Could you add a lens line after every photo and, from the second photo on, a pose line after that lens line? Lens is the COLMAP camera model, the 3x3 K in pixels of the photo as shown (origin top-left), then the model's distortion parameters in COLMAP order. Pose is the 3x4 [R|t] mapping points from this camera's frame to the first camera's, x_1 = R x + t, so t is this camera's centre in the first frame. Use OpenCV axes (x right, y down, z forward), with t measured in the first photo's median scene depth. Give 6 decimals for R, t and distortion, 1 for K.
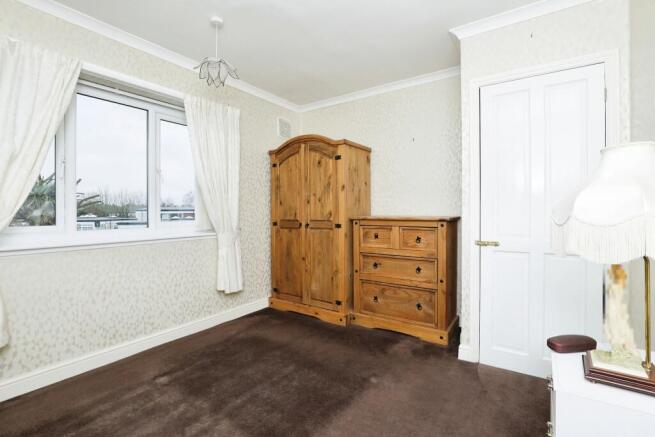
lens RADIAL K [[302.4, 0, 329.3], [0, 302.4, 213.7], [0, 0, 1]] dist [-0.025973, -0.000352]
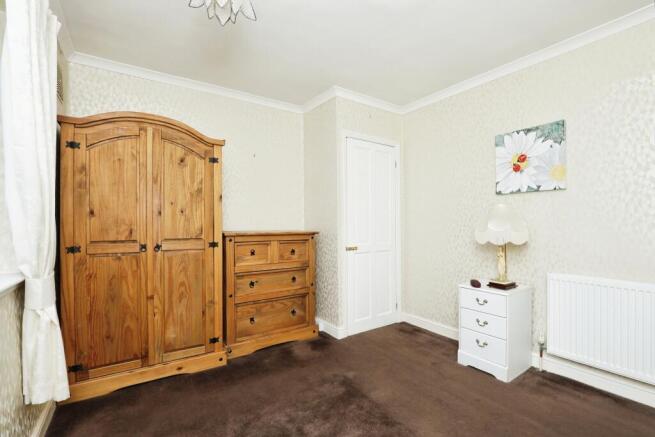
lens RADIAL K [[302.4, 0, 328.7], [0, 302.4, 223.0], [0, 0, 1]] dist [-0.025973, -0.000352]
pose [[0.354601, 0.007092, 0.934991, -0.617089], [0.011077, 0.999869, -0.011785, -0.004711], [-0.934952, 0.014536, 0.354476, 0.429467]]
